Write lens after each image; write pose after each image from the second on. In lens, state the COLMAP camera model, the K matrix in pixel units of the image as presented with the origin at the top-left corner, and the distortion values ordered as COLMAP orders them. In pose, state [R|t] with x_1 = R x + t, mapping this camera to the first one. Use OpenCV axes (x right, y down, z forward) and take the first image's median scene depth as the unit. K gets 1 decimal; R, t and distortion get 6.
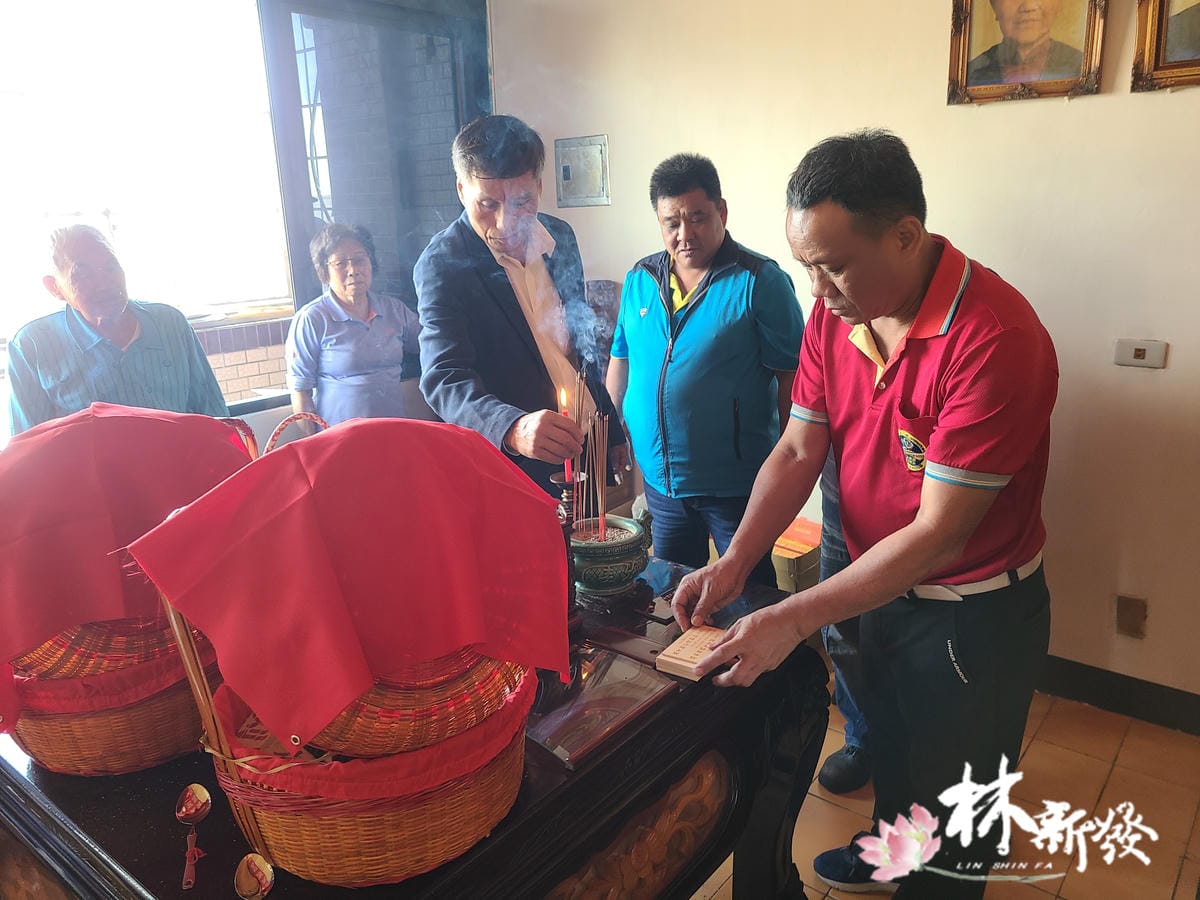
lens RADIAL K [[901.5, 0, 606.1], [0, 901.5, 451.7], [0, 0, 1]] dist [0.064455, -0.048007]
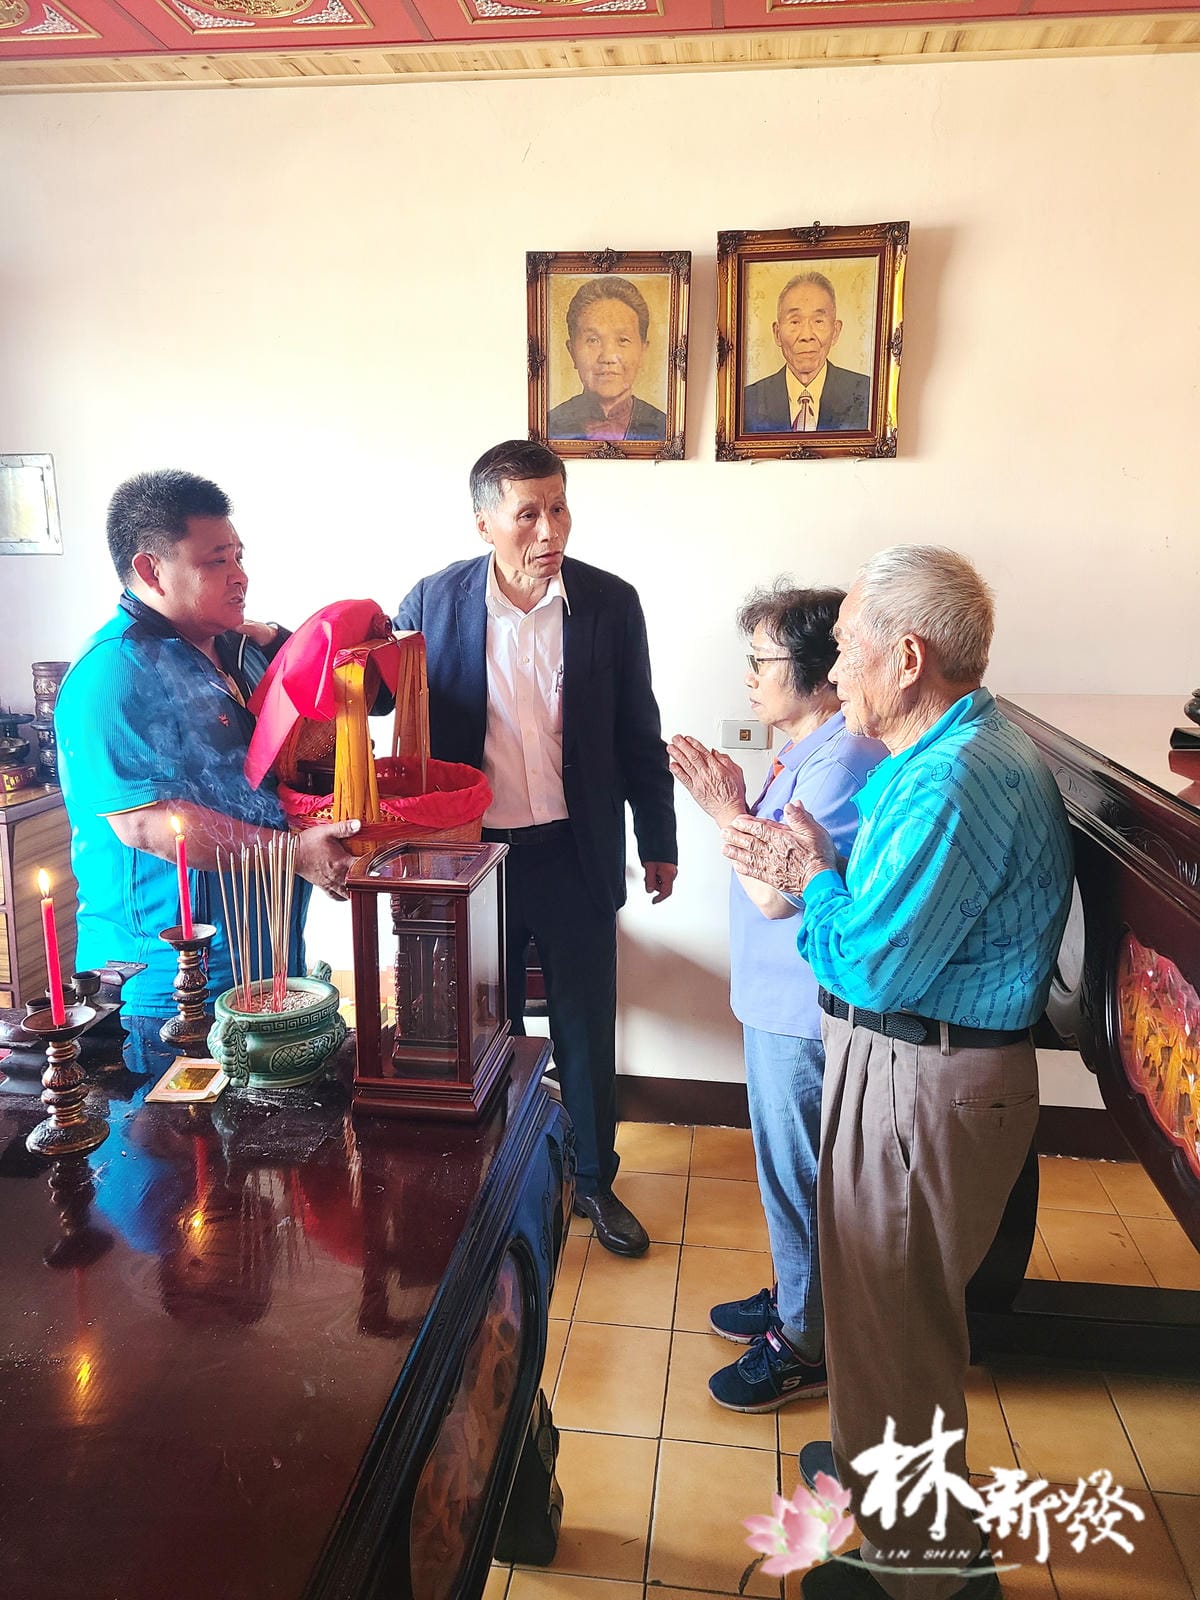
lens RADIAL K [[1202.0, 0, 574.1], [0, 1202.0, 811.0], [0, 0, 1]] dist [0.064455, -0.048007]
pose [[0.857206, -0.067861, 0.510482, -0.209220], [0.105894, 0.993324, -0.045769, 0.007914], [-0.503968, 0.093290, 0.858669, 0.038231]]
